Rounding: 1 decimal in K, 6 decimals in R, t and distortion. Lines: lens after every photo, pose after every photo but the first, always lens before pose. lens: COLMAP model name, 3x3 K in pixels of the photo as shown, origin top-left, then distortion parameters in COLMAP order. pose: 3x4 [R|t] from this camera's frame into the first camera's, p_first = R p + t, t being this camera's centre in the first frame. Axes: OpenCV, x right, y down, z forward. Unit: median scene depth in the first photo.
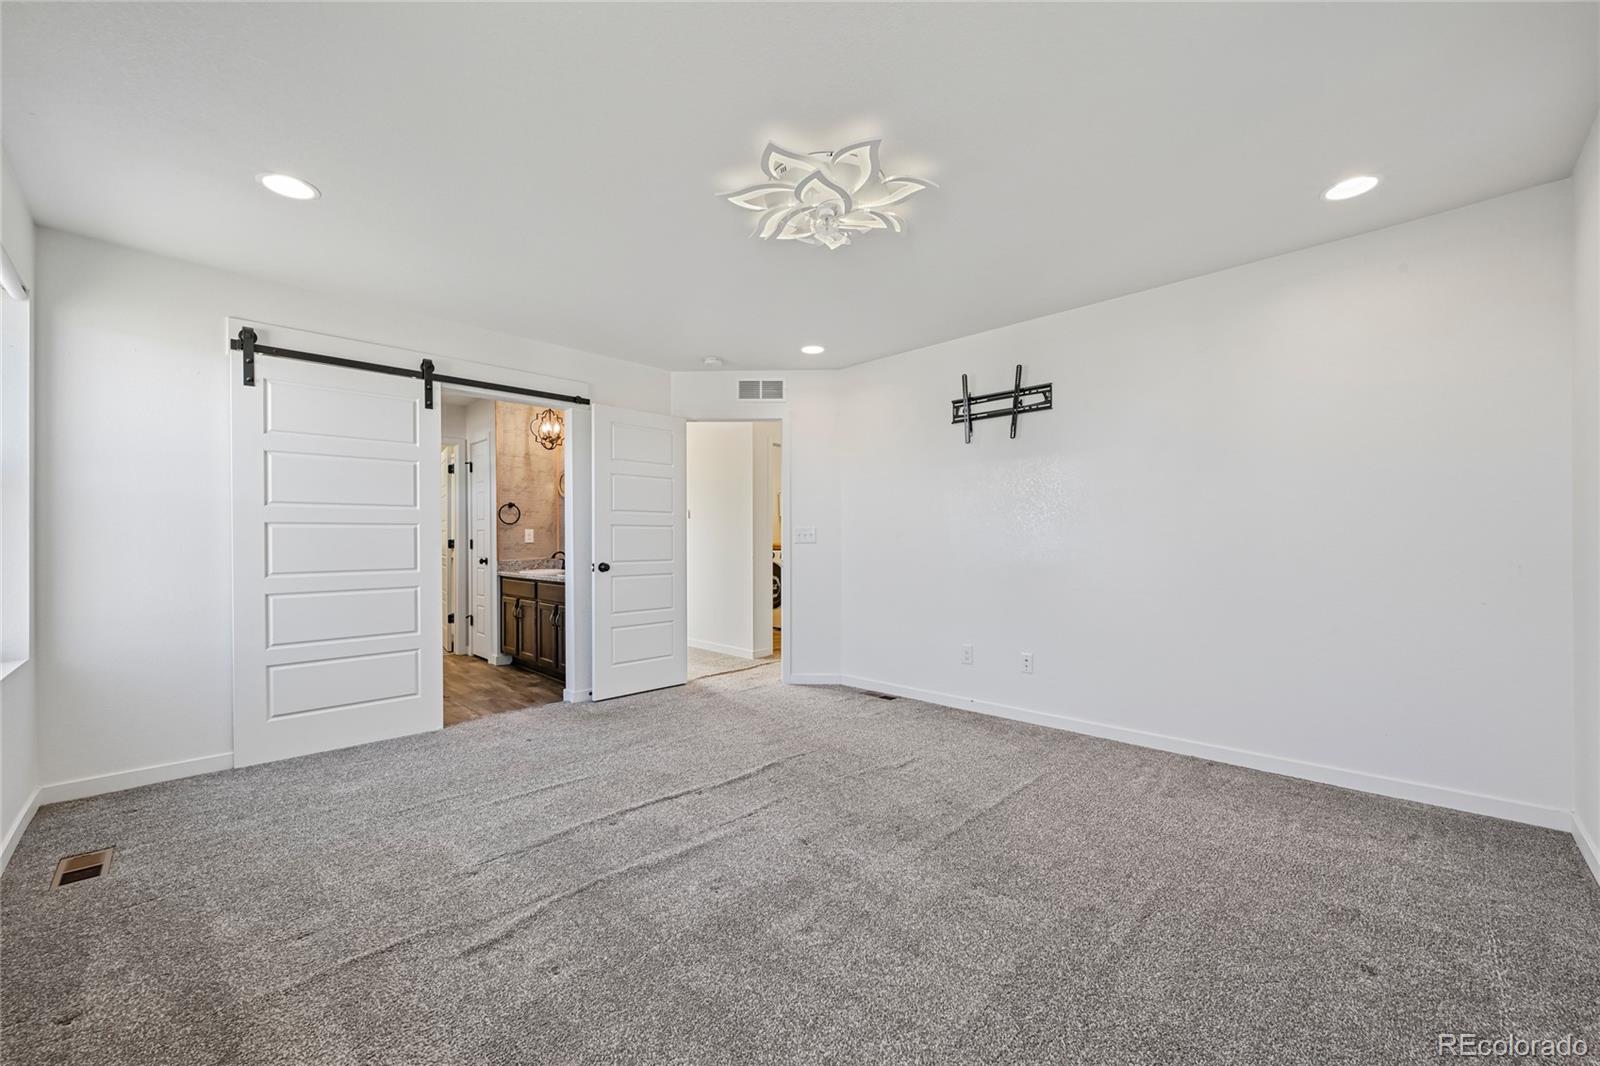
lens RADIAL K [[623.7, 0, 805.0], [0, 623.7, 539.7], [0, 0, 1]] dist [-0.000752, -0.000004]
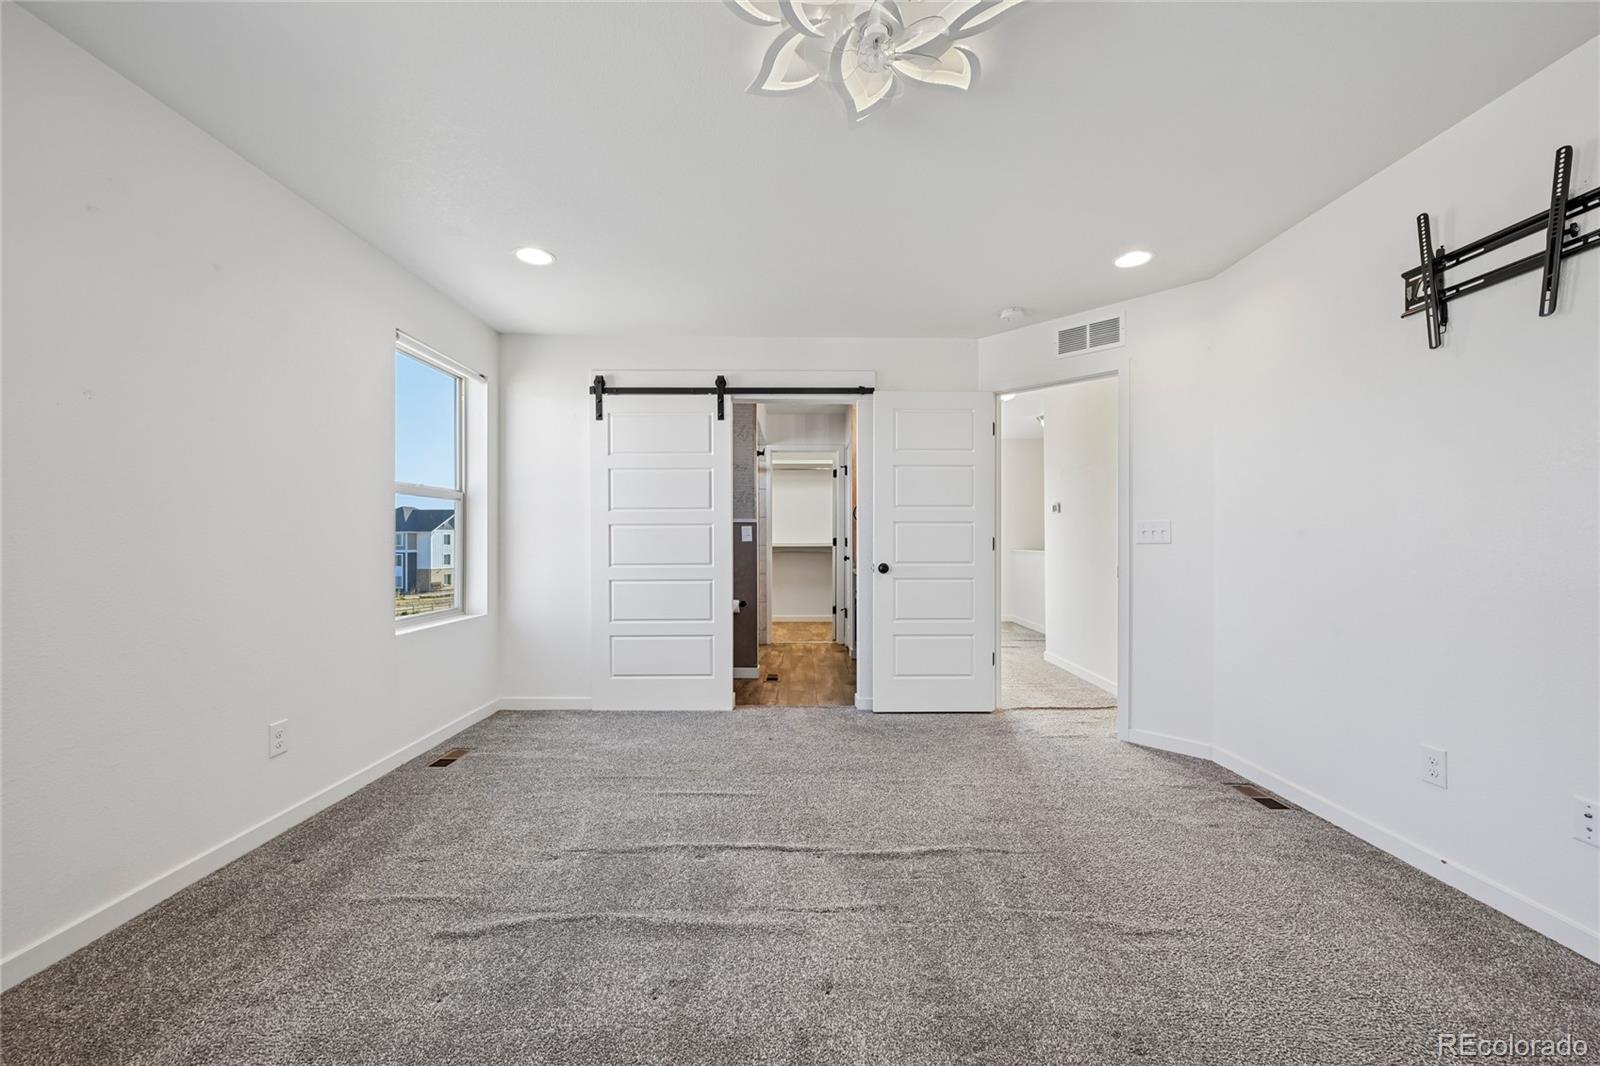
lens RADIAL K [[623.7, 0, 805.0], [0, 623.7, 539.7], [0, 0, 1]] dist [-0.000752, -0.000004]
pose [[0.710062, 0.004005, -0.704127, 0.282436], [-0.001640, 0.999991, 0.004034, -0.001551], [0.704137, -0.001710, 0.710062, 0.313515]]
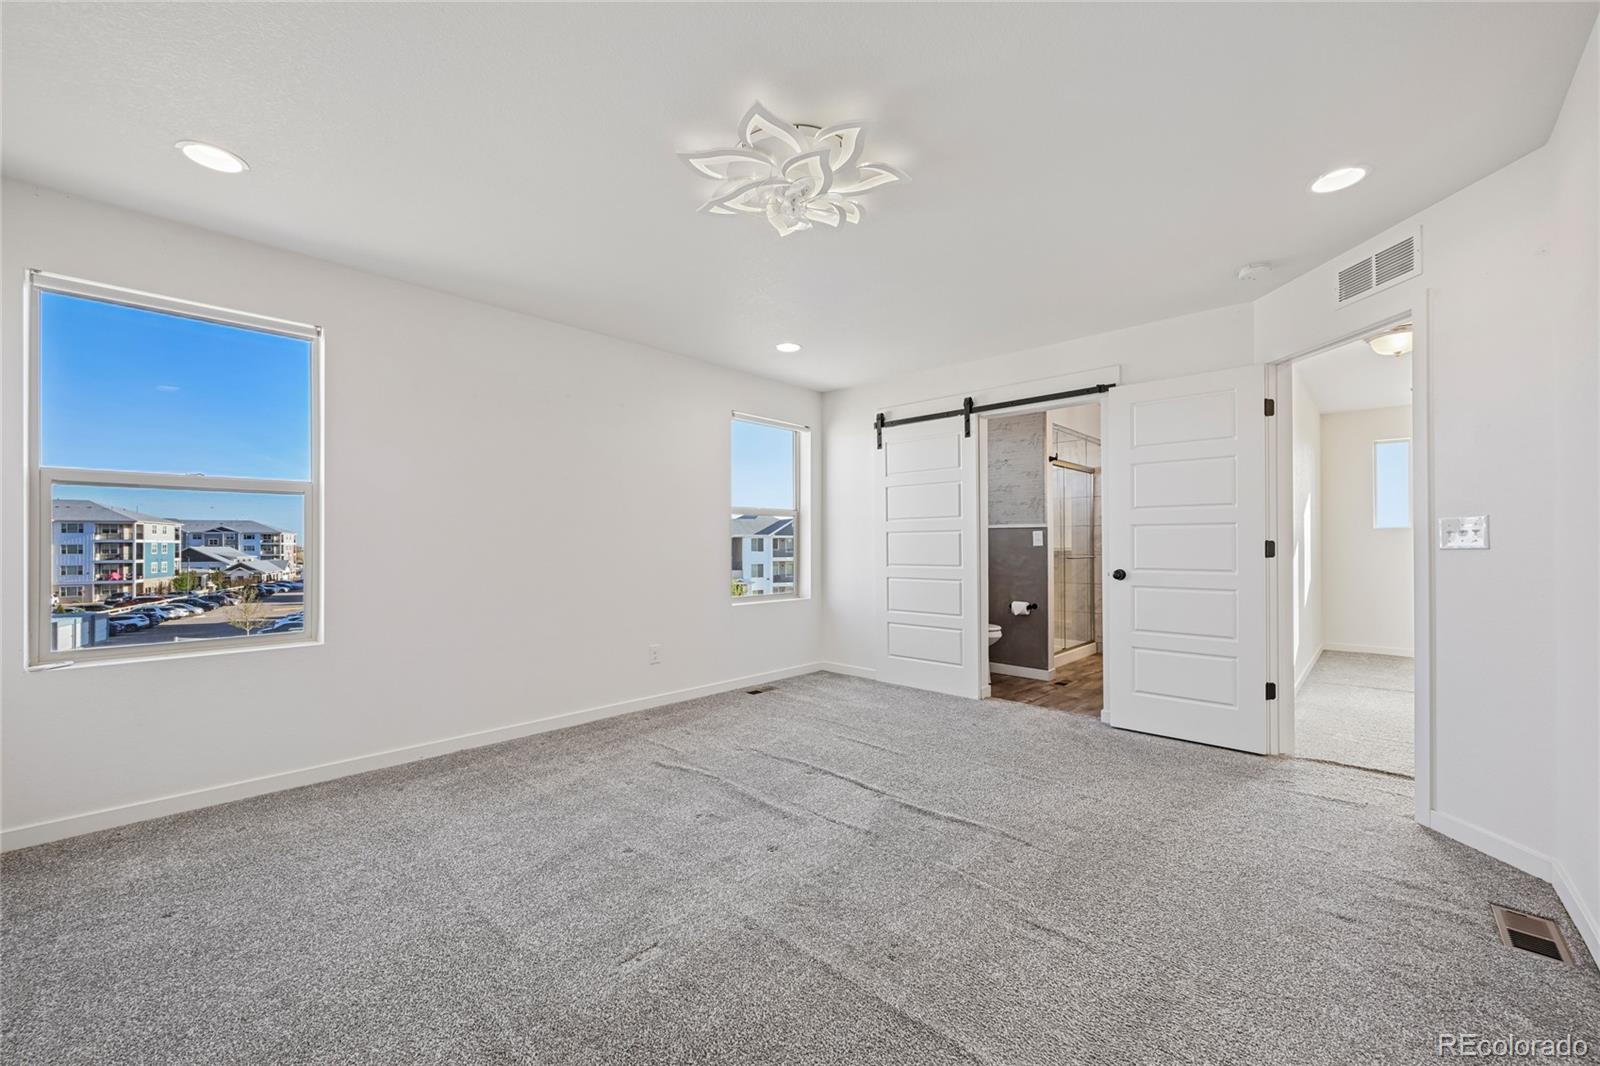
lens RADIAL K [[623.7, 0, 805.0], [0, 623.7, 539.7], [0, 0, 1]] dist [-0.000752, -0.000004]
pose [[0.026993, -0.003332, -0.999630, 0.619109], [0.002894, 0.999991, -0.003255, -0.002992], [0.999631, -0.002805, 0.027003, 0.636020]]
